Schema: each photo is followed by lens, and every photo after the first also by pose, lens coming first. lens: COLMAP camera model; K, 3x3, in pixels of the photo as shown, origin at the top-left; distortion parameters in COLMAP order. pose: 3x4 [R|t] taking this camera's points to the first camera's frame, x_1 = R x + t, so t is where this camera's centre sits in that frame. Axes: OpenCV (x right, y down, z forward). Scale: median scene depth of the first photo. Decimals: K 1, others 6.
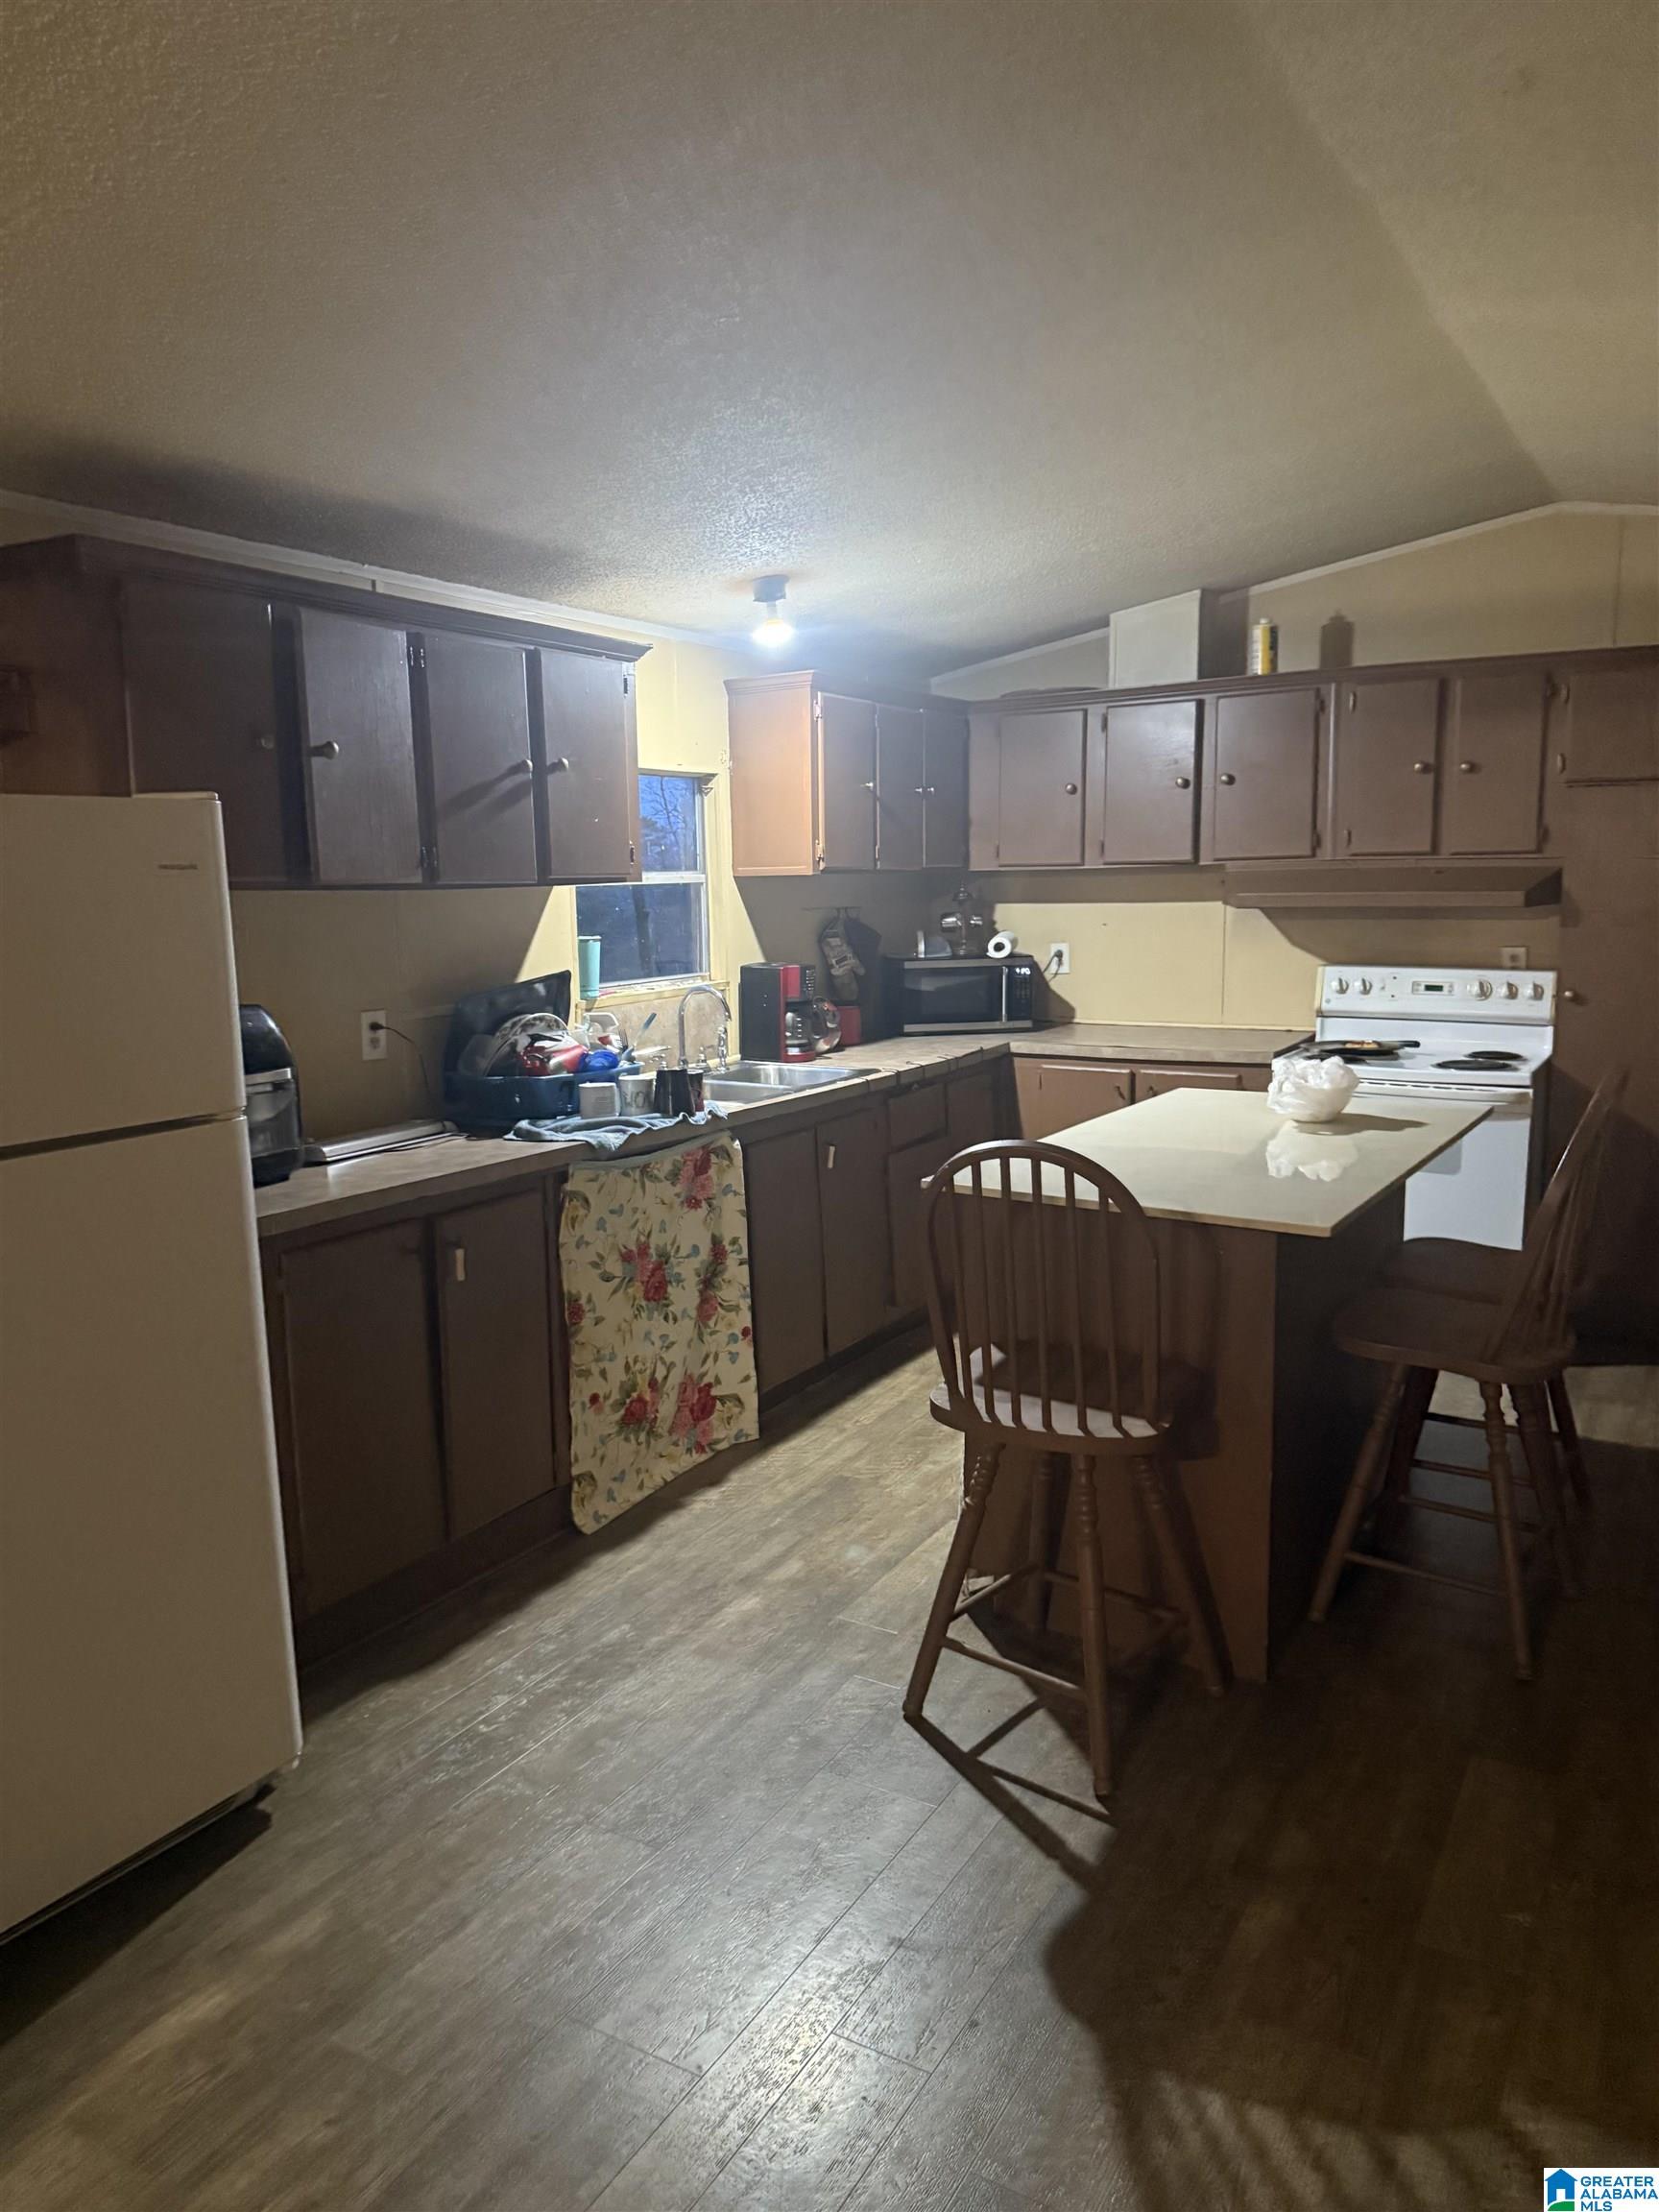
lens RADIAL K [[1553.1, 0, 799.0], [0, 1553.1, 1103.0], [0, 0, 1]] dist [0.038428, -0.052079]
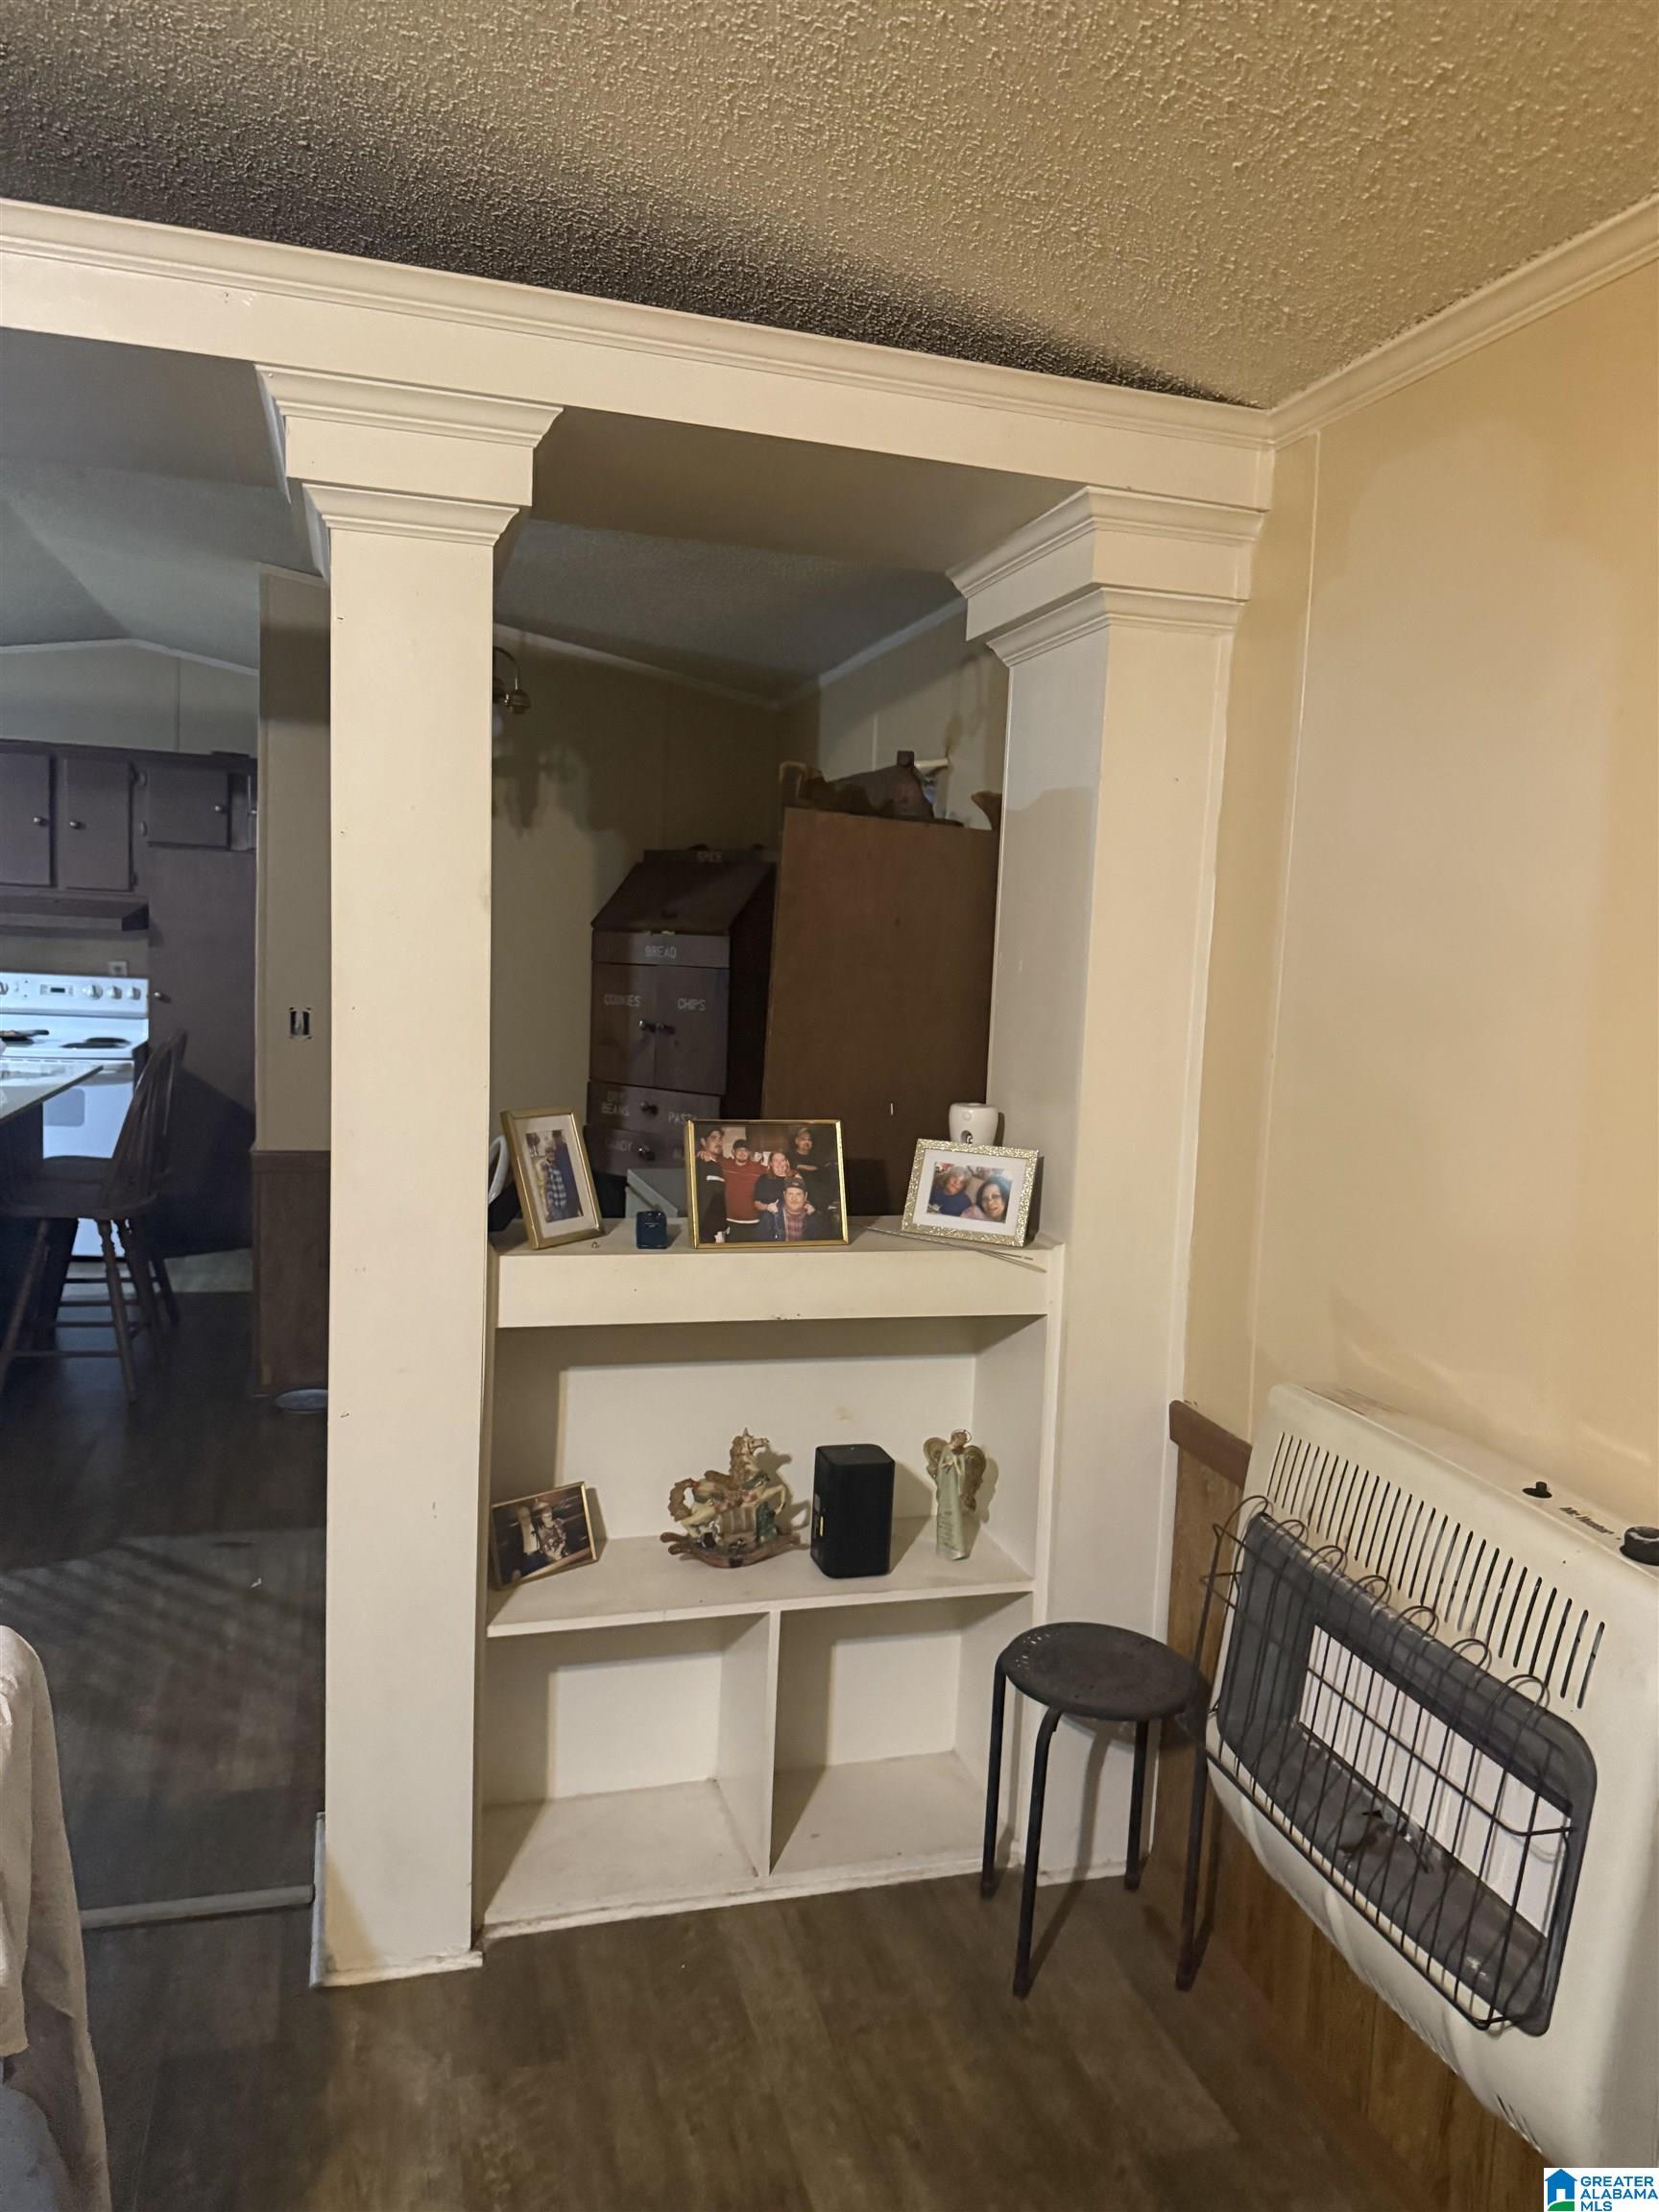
lens RADIAL K [[1553.1, 0, 832.7], [0, 1553.1, 1097.8], [0, 0, 1]] dist [0.038428, -0.052079]
pose [[0.663923, -0.031782, 0.747126, -0.187608], [0.048332, 0.998831, -0.000460, 0.064406], [-0.746238, 0.036415, 0.664683, -0.461270]]
